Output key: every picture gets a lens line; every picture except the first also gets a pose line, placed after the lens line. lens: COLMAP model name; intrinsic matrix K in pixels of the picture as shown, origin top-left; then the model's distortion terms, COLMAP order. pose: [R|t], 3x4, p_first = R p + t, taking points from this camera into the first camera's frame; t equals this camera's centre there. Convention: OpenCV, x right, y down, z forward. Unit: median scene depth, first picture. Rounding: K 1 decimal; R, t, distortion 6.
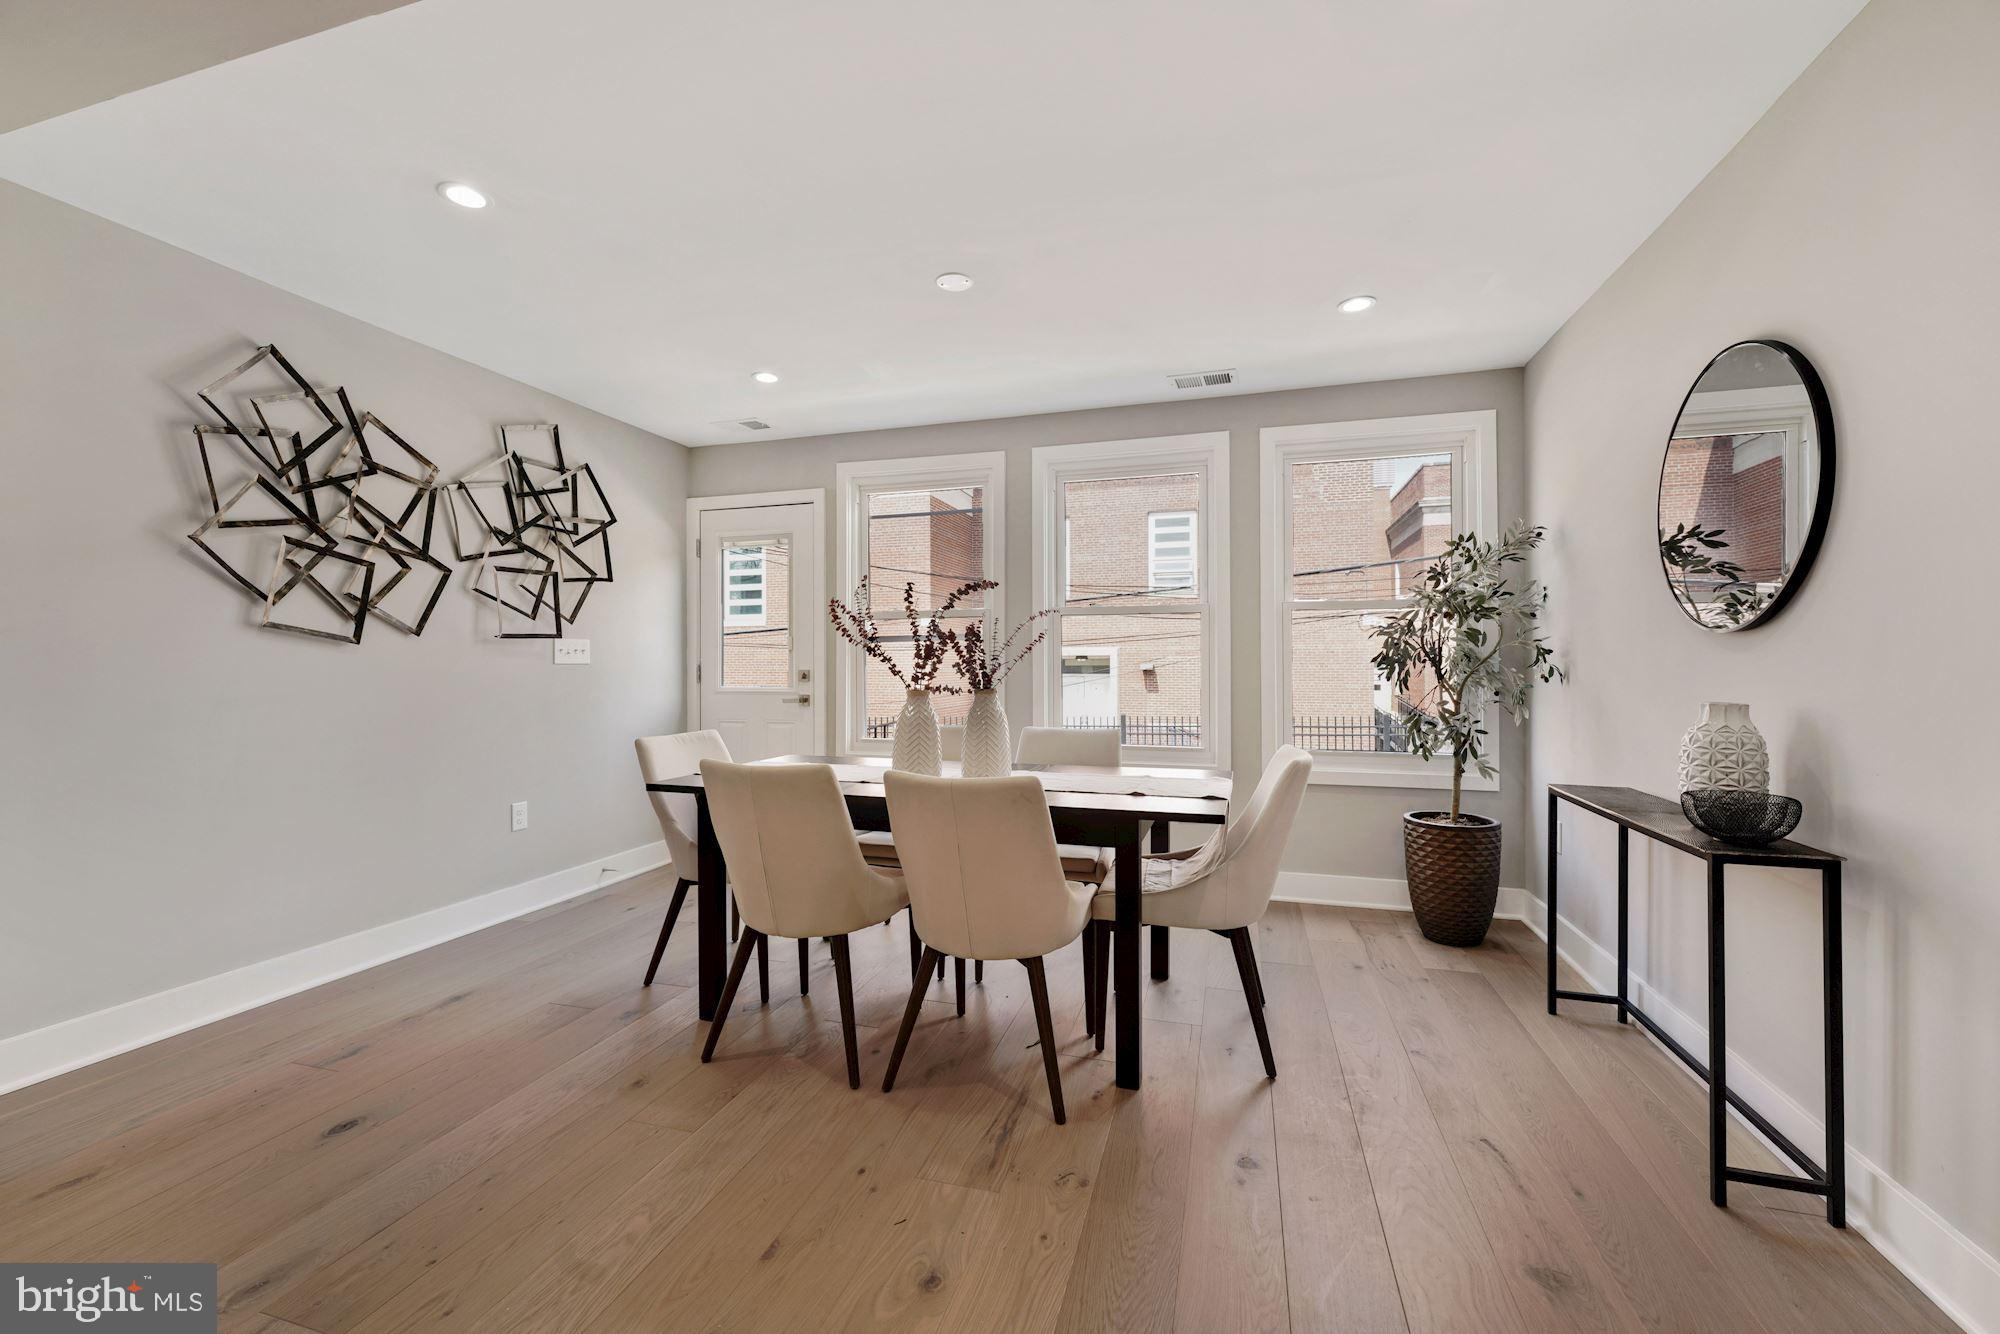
lens RADIAL K [[794.7, 0, 996.0], [0, 794.7, 661.4], [0, 0, 1]] dist [0.000968, 0.000418]
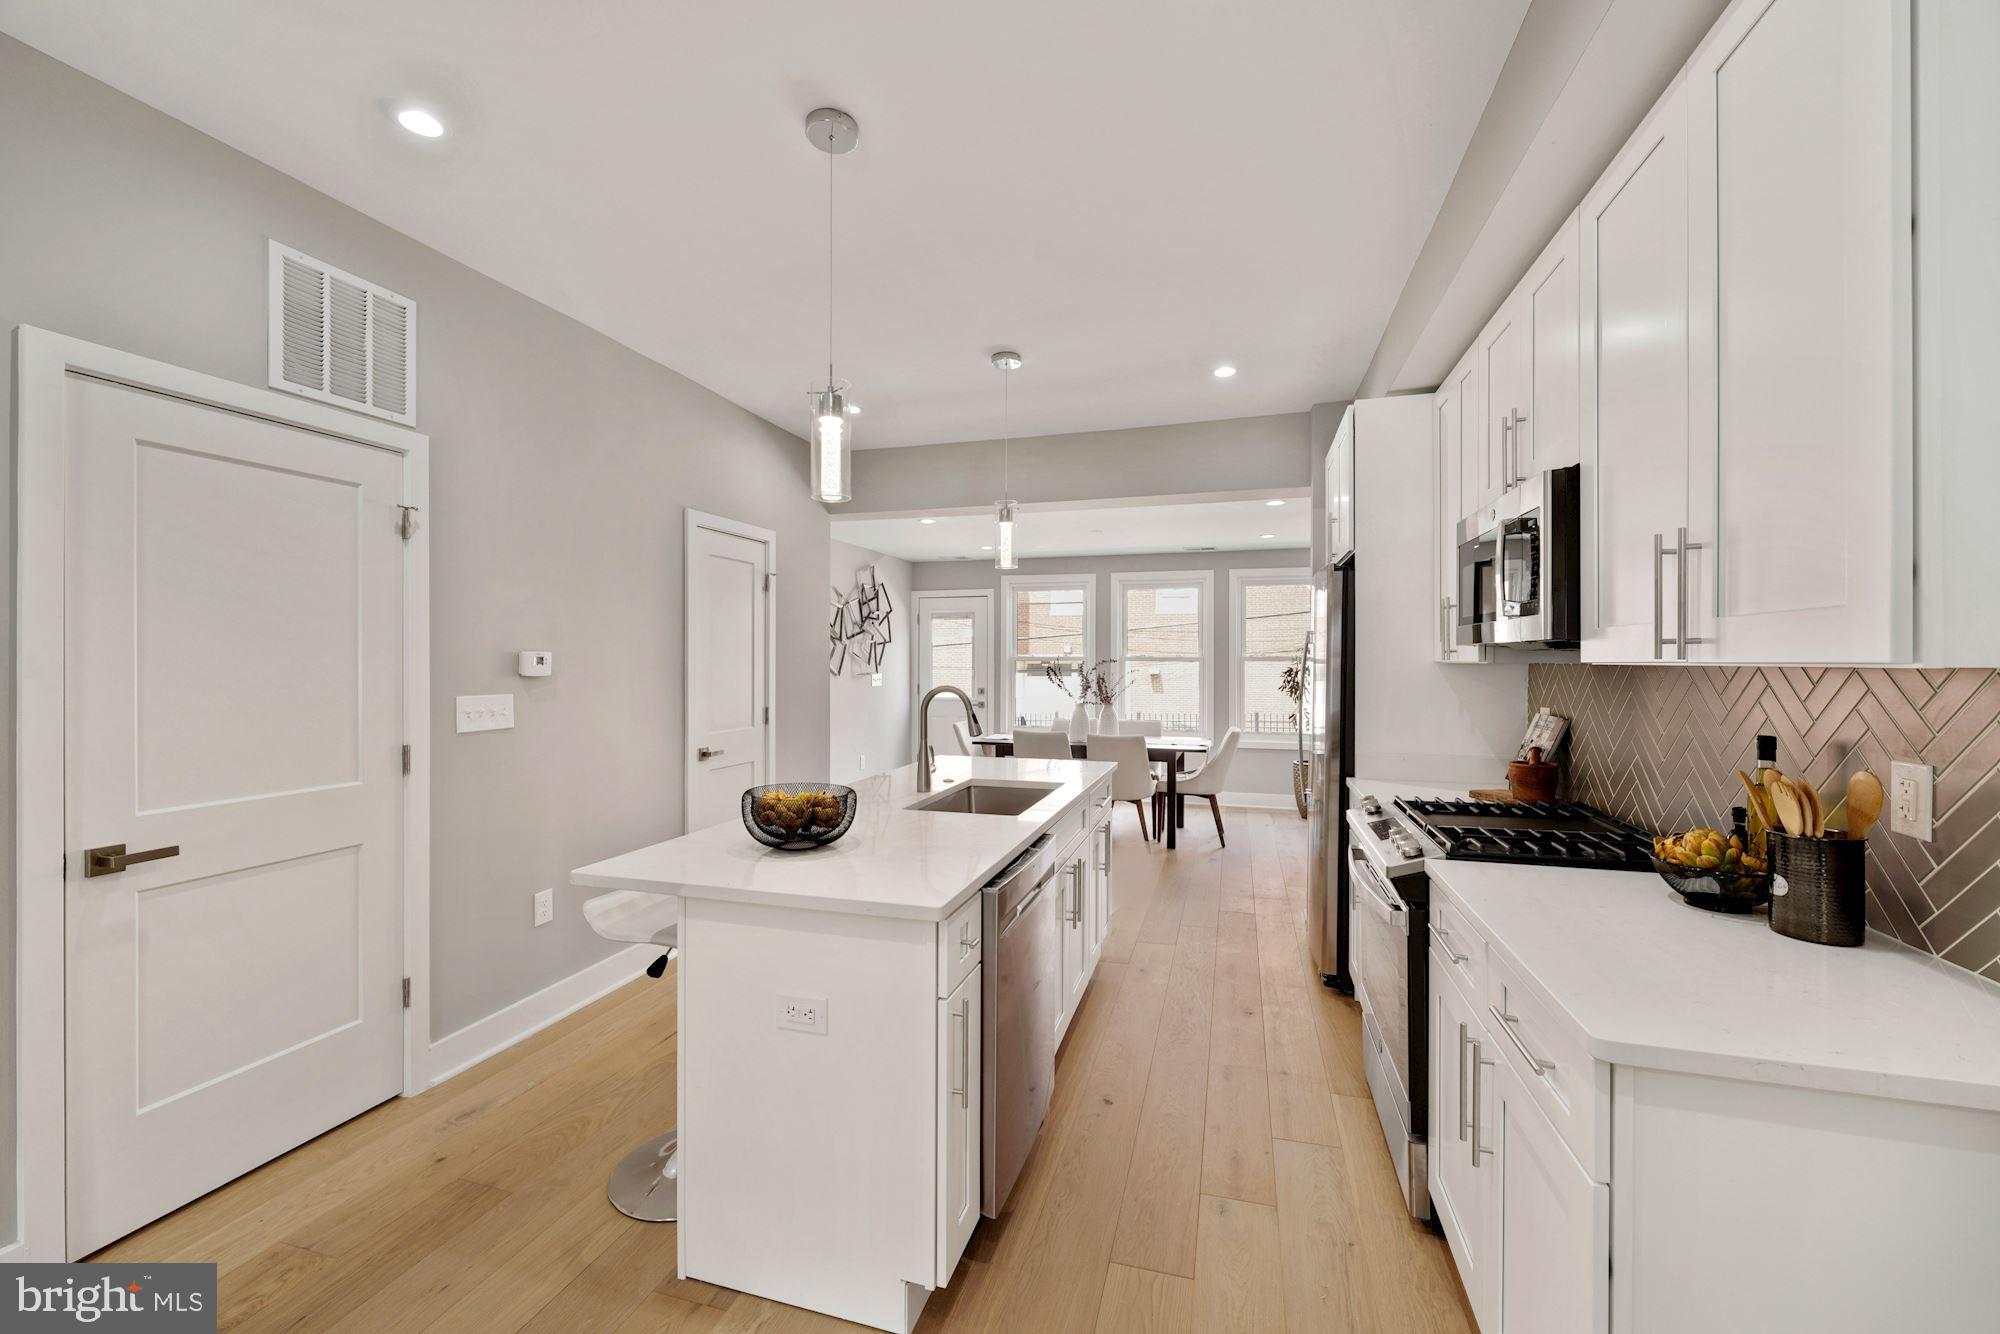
lens RADIAL K [[794.7, 0, 996.4], [0, 794.7, 660.7], [0, 0, 1]] dist [0.000968, 0.000418]
pose [[0.999988, 0.003306, 0.003680, -0.281209], [-0.003327, 0.999978, 0.005761, -0.082539], [-0.003661, -0.005773, 0.999977, -1.086361]]
